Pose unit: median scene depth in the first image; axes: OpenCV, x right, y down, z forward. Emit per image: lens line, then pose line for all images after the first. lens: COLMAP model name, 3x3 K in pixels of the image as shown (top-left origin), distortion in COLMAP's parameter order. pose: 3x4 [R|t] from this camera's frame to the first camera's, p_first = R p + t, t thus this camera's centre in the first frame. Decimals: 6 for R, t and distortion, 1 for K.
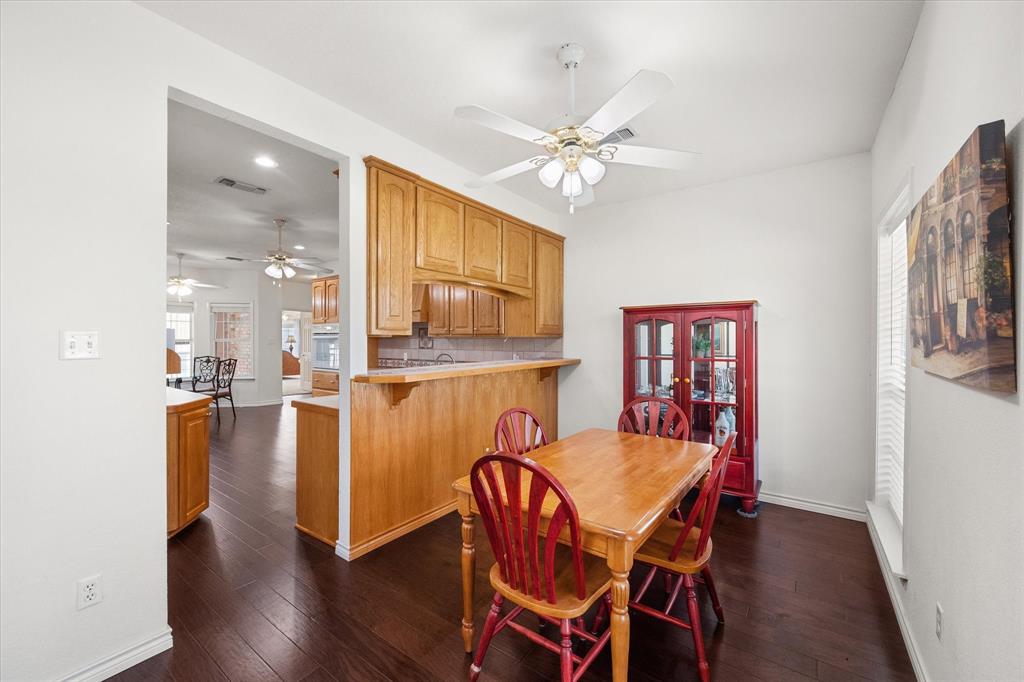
lens RADIAL K [[416.2, 0, 512.0], [0, 416.2, 341.0], [0, 0, 1]] dist [0.000188, 0.000046]
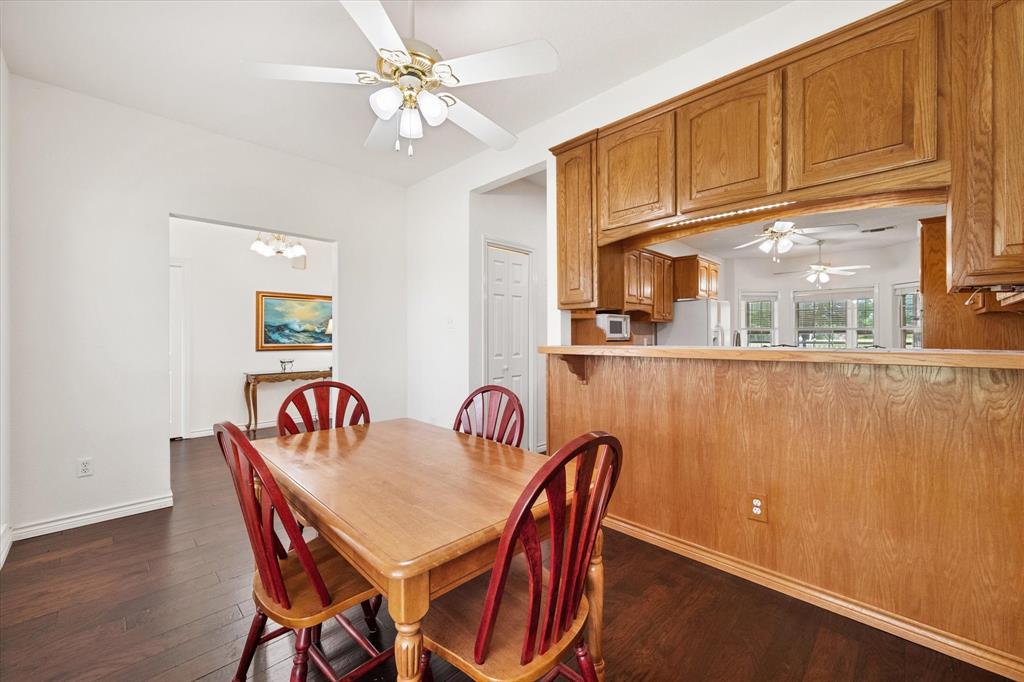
lens RADIAL K [[416.2, 0, 512.0], [0, 416.2, 341.0], [0, 0, 1]] dist [0.000188, 0.000046]
pose [[-0.164940, 0.010084, -0.986252, 0.732159], [0.001979, 0.999949, 0.009893, 0.052698], [0.986302, -0.000320, -0.164951, 1.021732]]
